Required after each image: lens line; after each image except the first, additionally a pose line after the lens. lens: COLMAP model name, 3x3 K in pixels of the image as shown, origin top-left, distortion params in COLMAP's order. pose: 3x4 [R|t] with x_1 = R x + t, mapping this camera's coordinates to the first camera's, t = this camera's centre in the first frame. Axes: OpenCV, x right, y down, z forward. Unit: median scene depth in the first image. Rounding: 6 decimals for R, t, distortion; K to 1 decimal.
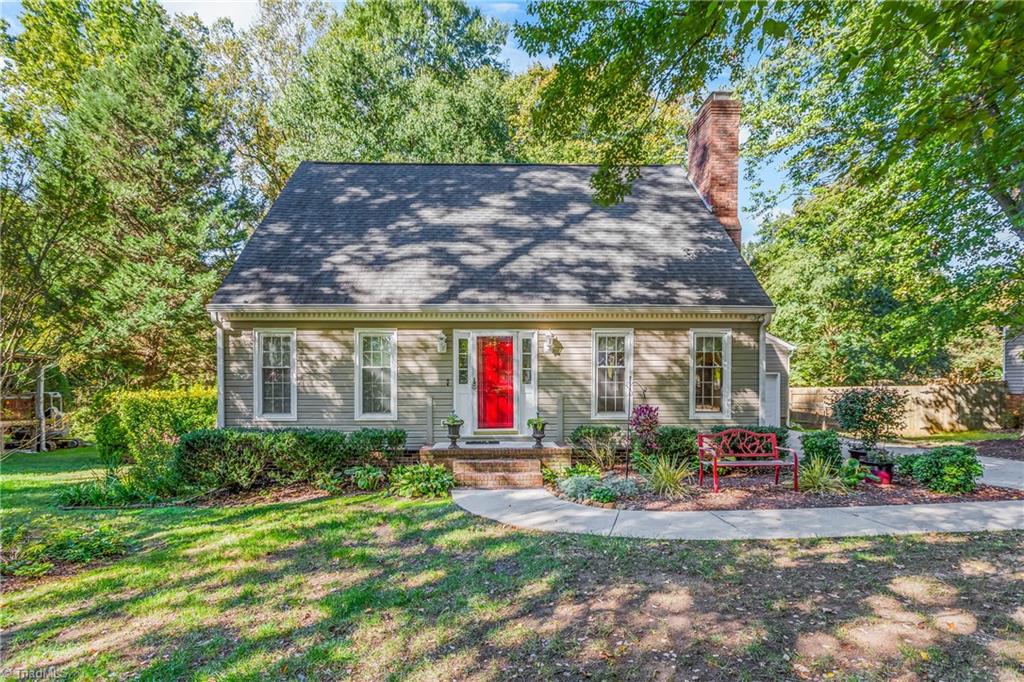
lens RADIAL K [[450.2, 0, 512.0], [0, 450.2, 341.0], [0, 0, 1]] dist [-0.000868, -0.000148]
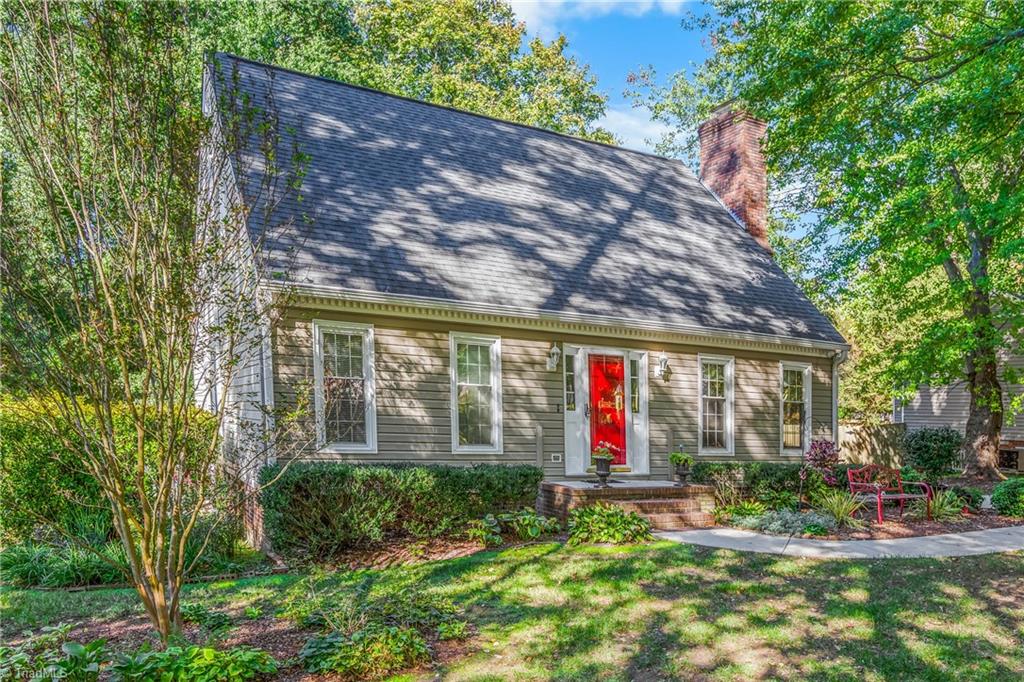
lens RADIAL K [[659.7, 0, 512.0], [0, 659.7, 341.0], [0, 0, 1]] dist [-0.002537, -0.002064]
pose [[0.916746, 0.077207, 0.391939, -0.680250], [-0.073492, 0.996995, -0.024498, 0.006942], [-0.392653, -0.006347, 0.919665, -0.056101]]
